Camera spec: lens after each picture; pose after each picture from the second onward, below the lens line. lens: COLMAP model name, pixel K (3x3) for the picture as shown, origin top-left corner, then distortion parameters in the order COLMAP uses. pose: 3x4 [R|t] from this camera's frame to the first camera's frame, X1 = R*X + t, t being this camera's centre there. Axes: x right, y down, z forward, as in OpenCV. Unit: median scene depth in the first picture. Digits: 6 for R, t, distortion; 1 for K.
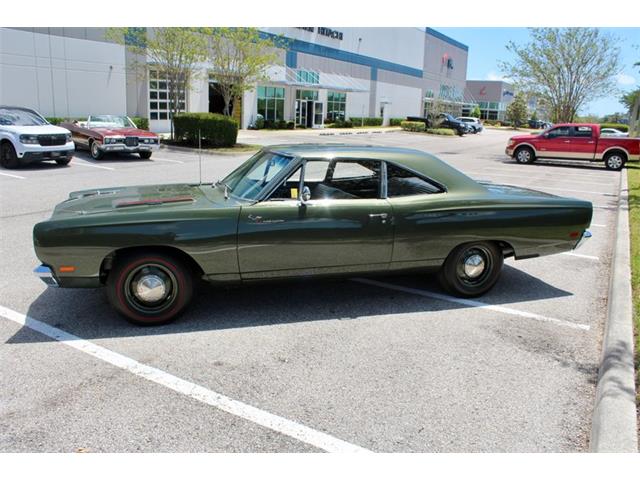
lens RADIAL K [[533.7, 0, 320.0], [0, 533.7, 240.0], [0, 0, 1]] dist [-0.170062, 0.153608]
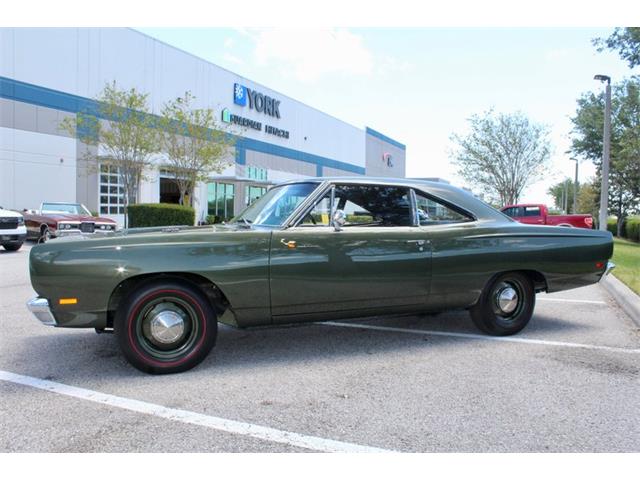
lens RADIAL K [[533.7, 0, 320.0], [0, 533.7, 240.0], [0, 0, 1]] dist [-0.170062, 0.153608]
pose [[0.993702, -0.027475, 0.108638, -0.027574], [0.047535, 0.981281, -0.186625, 0.020434], [-0.101476, 0.190614, 0.976406, 0.021333]]
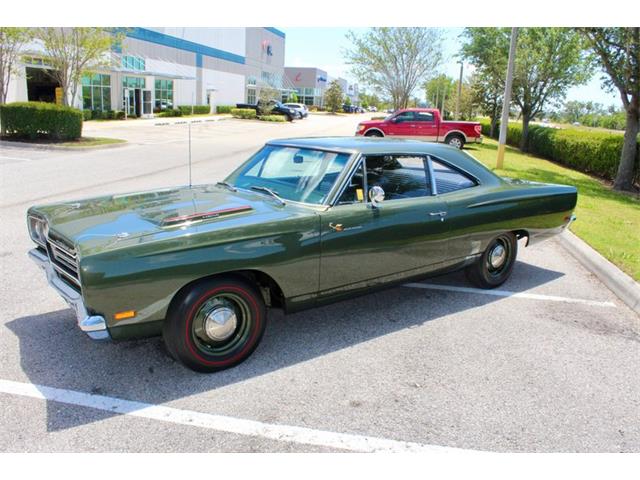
lens RADIAL K [[533.7, 0, 320.0], [0, 533.7, 240.0], [0, 0, 1]] dist [-0.170062, 0.153608]
pose [[0.939736, -0.081017, 0.332164, -0.072203], [0.073086, 0.996664, 0.036324, -0.008726], [-0.333999, -0.009859, 0.942522, 0.033012]]
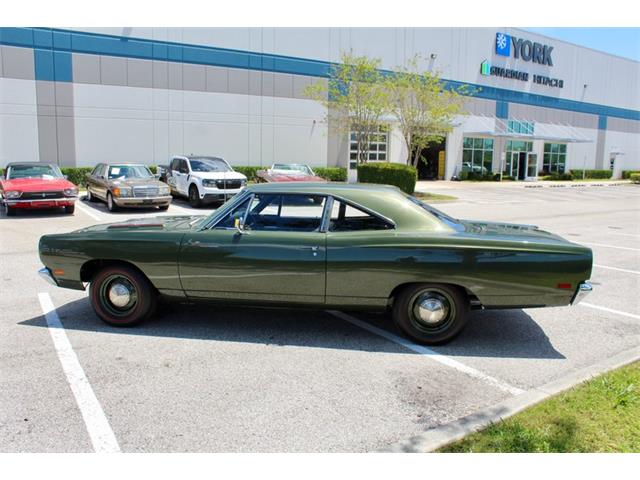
lens RADIAL K [[533.7, 0, 320.0], [0, 533.7, 240.0], [0, 0, 1]] dist [-0.170062, 0.153608]
pose [[0.903515, 0.044706, -0.426219, 0.100977], [-0.086289, 0.993153, -0.078746, 0.003235], [0.419780, 0.107926, 0.901186, 0.014885]]
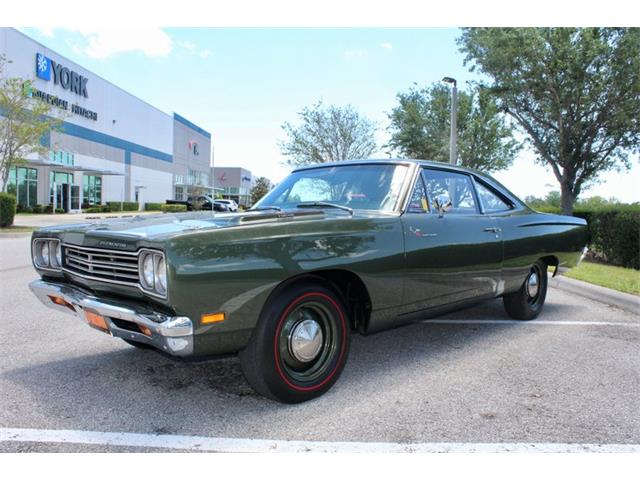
lens RADIAL K [[533.7, 0, 320.0], [0, 533.7, 240.0], [0, 0, 1]] dist [-0.170062, 0.153608]
pose [[0.879429, -0.044412, 0.473954, -0.101723], [0.121985, 0.983419, -0.134192, 0.009768], [-0.460136, 0.175828, 0.870264, 0.065685]]
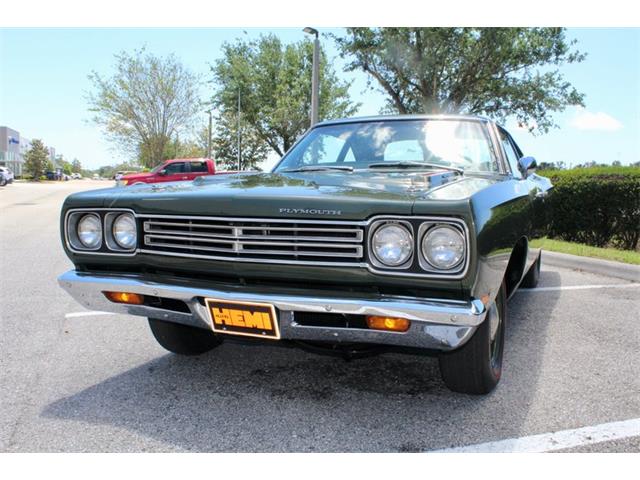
lens RADIAL K [[603.9, 0, 320.0], [0, 603.9, 240.0], [0, 0, 1]] dist [-0.195911, 0.240123]
pose [[0.659160, -0.094005, 0.746104, -0.151195], [0.179527, 0.983140, -0.034737, -0.000650], [-0.730259, 0.156843, 0.664923, 0.115055]]
